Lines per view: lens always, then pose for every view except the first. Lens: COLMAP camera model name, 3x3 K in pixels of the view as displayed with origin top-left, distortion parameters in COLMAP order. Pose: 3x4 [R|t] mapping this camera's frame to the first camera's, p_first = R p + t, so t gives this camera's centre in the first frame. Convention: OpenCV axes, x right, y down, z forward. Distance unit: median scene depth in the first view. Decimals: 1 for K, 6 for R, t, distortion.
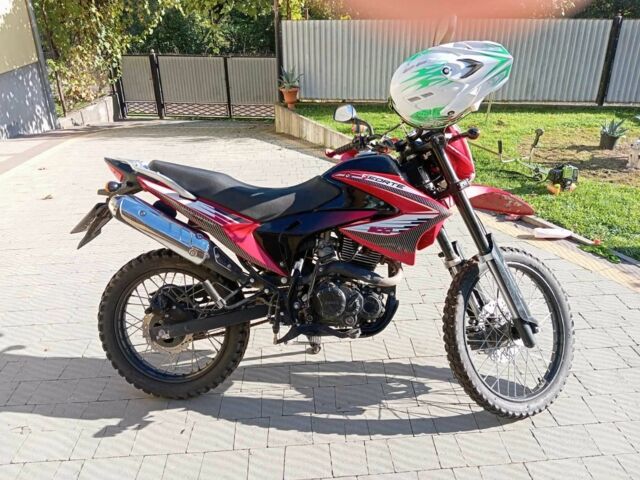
lens RADIAL K [[527.2, 0, 320.0], [0, 527.2, 240.0], [0, 0, 1]] dist [0.073947, -0.160983]
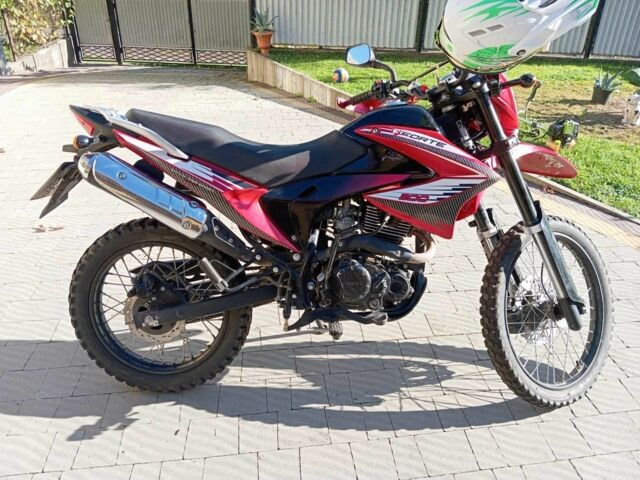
lens RADIAL K [[527.2, 0, 320.0], [0, 527.2, 240.0], [0, 0, 1]] dist [0.073947, -0.160983]
pose [[0.997711, -0.004574, 0.067464, -0.083458], [-0.001301, 0.996227, 0.086781, -0.022036], [-0.067606, -0.086670, 0.993940, 0.158776]]
